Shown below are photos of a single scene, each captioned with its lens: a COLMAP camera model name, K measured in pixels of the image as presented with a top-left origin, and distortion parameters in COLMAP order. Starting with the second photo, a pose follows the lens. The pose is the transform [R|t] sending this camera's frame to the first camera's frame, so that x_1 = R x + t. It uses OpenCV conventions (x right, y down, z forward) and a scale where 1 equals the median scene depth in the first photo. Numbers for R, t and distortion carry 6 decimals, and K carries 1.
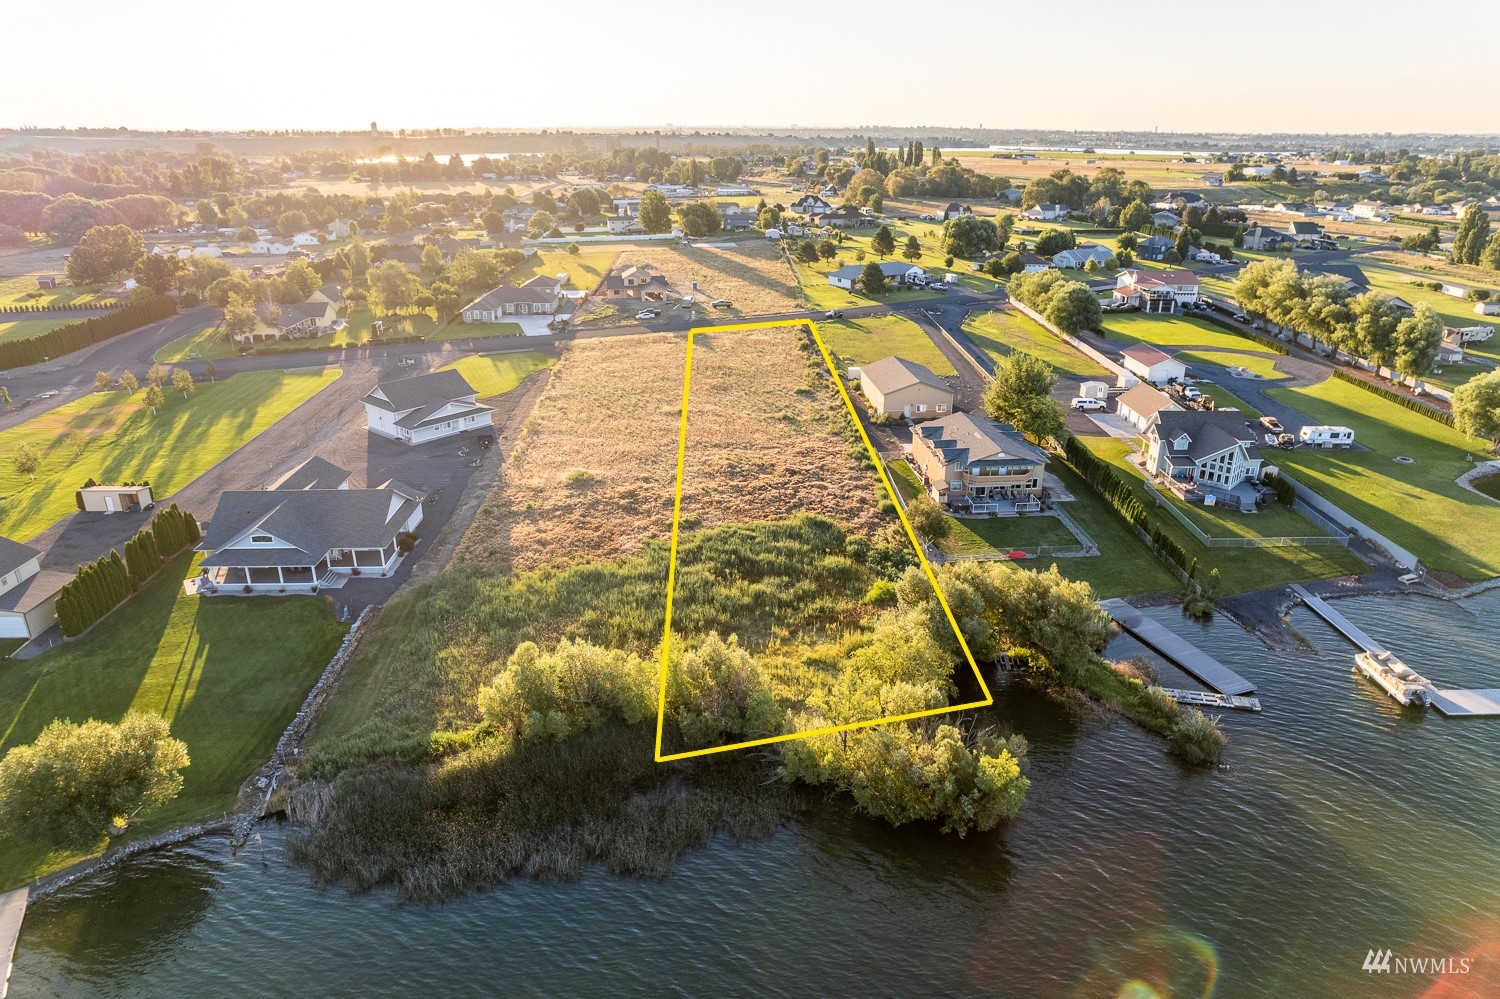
lens RADIAL K [[966.4, 0, 753.5], [0, 966.4, 495.4], [0, 0, 1]] dist [-0.081902, 0.071269]
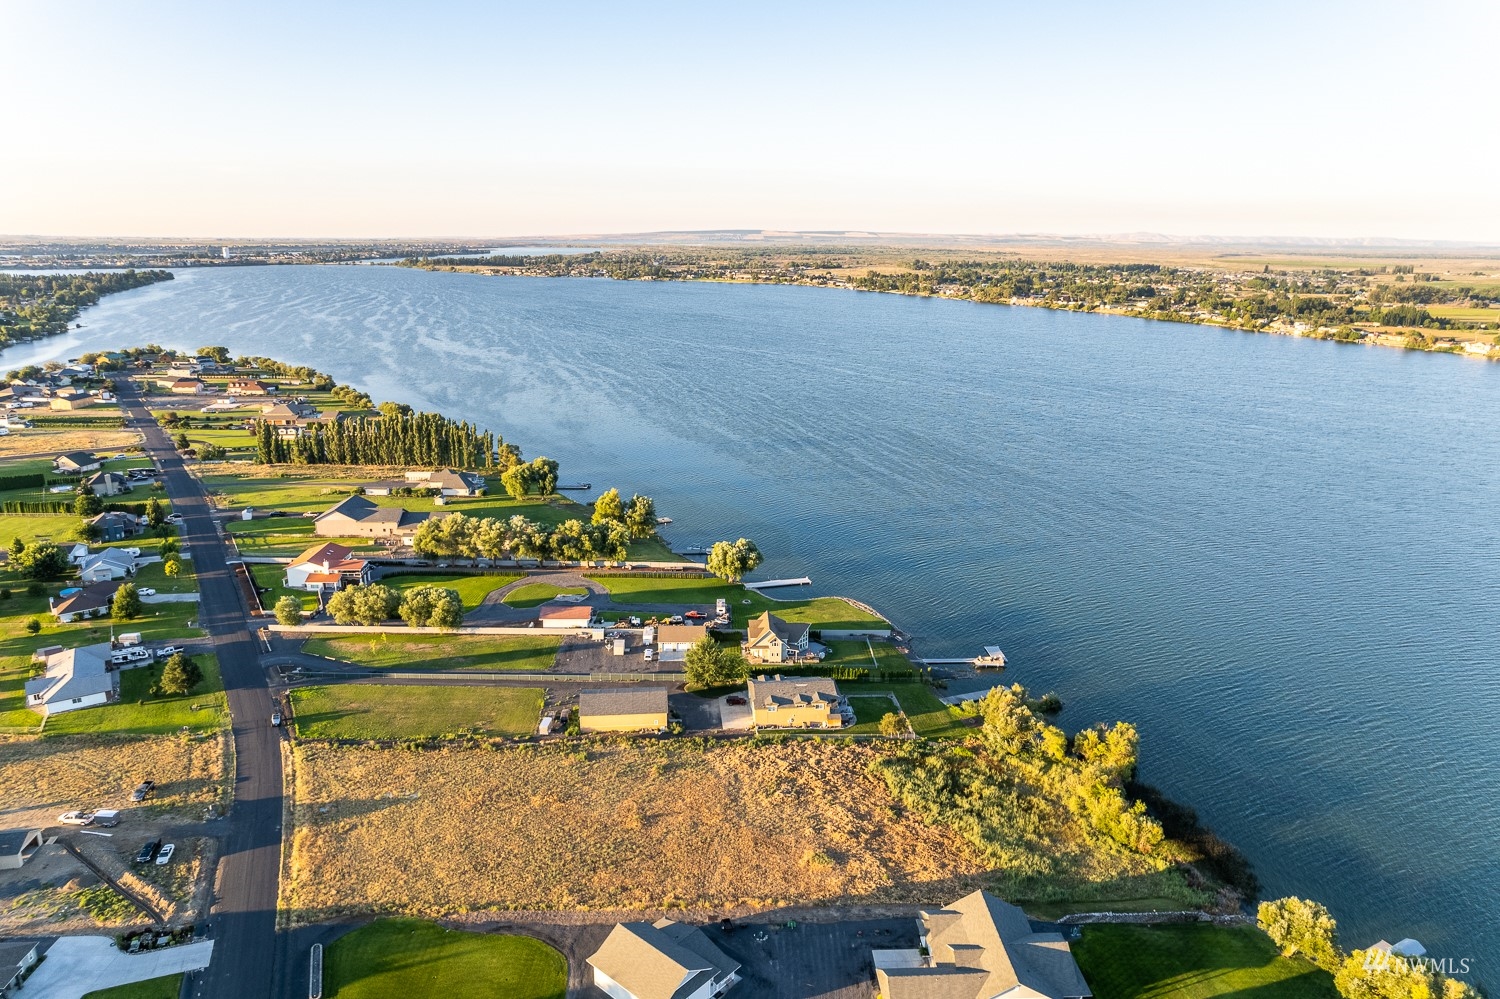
lens RADIAL K [[966.4, 0, 753.5], [0, 966.4, 495.4], [0, 0, 1]] dist [-0.081902, 0.071269]
pose [[-0.007329, -0.263862, 0.964533, -0.770436], [0.350533, 0.902676, 0.249604, -0.482944], [-0.936522, 0.339930, 0.085877, 0.505916]]
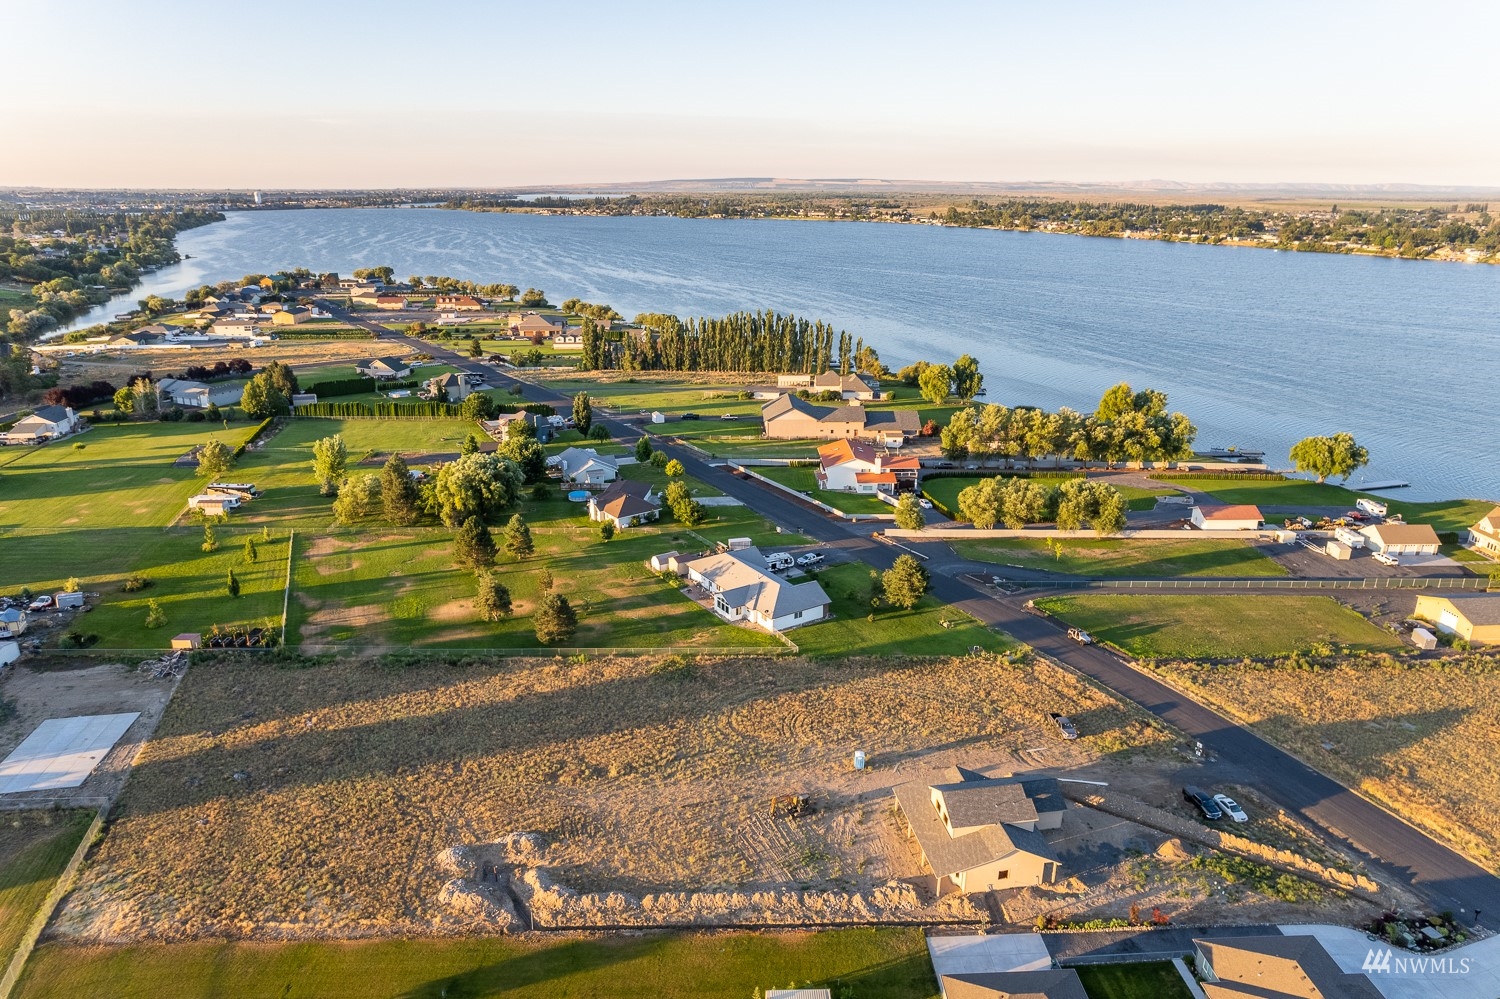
lens RADIAL K [[966.4, 0, 753.5], [0, 966.4, 495.4], [0, 0, 1]] dist [-0.081902, 0.071269]
pose [[-0.004264, -0.310547, 0.950549, -0.576024], [0.354996, 0.888174, 0.291761, -0.612076], [-0.934858, 0.338686, 0.106456, 1.234857]]
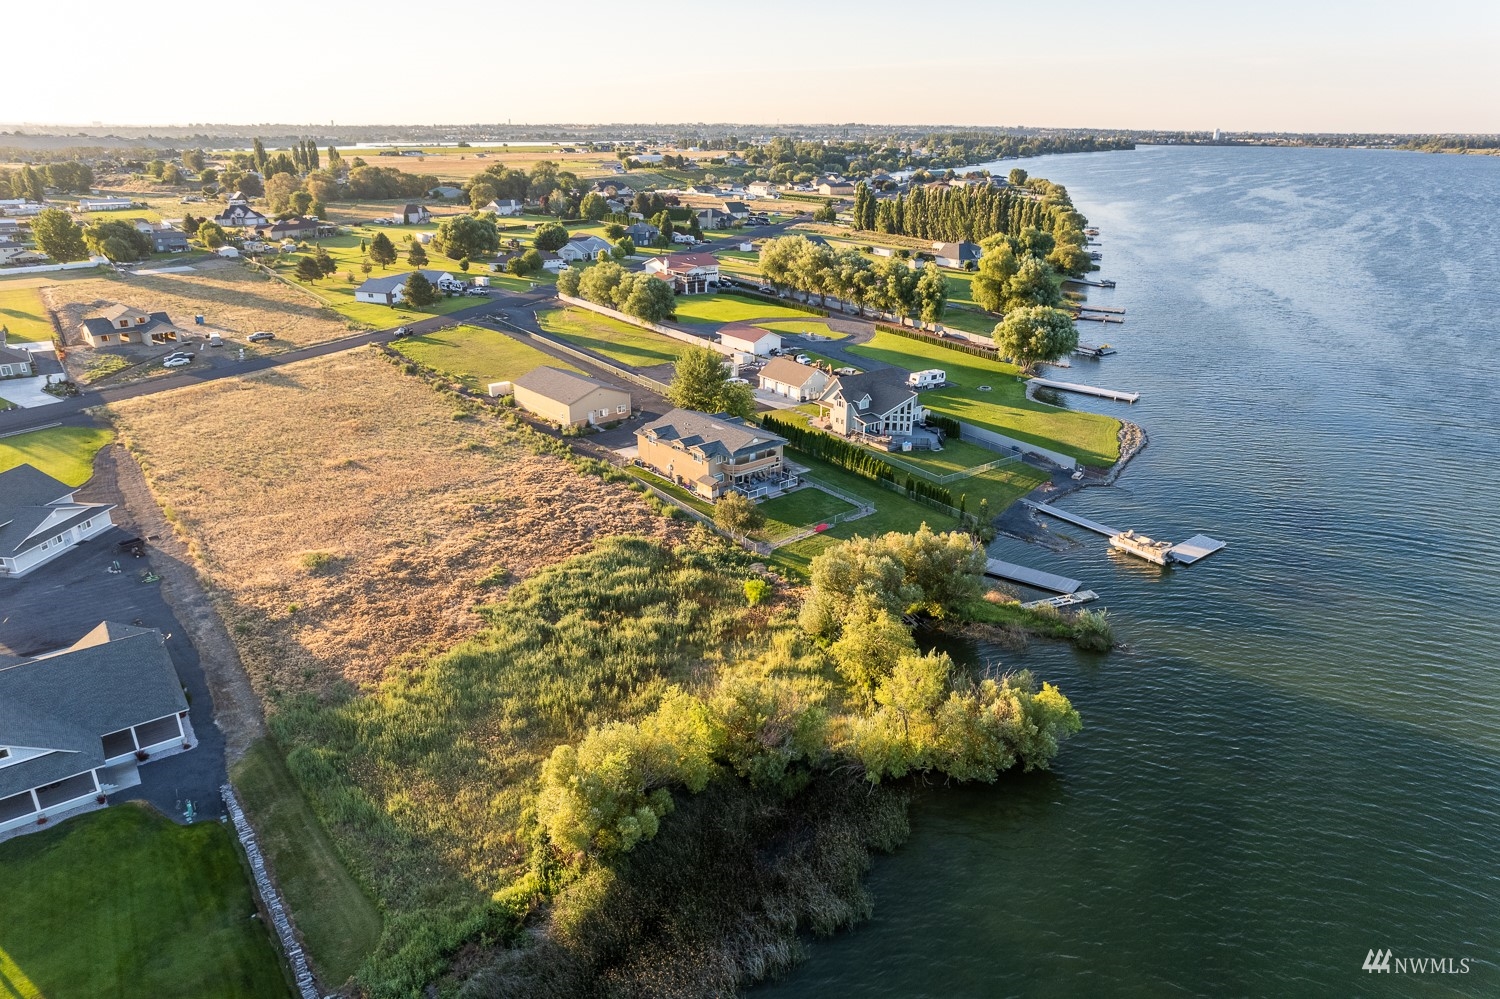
lens RADIAL K [[966.4, 0, 753.5], [0, 966.4, 495.4], [0, 0, 1]] dist [-0.081902, 0.071269]
pose [[0.816300, -0.207908, 0.538914, -0.188089], [0.205041, 0.976515, 0.066152, -0.031383], [-0.540011, 0.056500, 0.839759, 0.070789]]
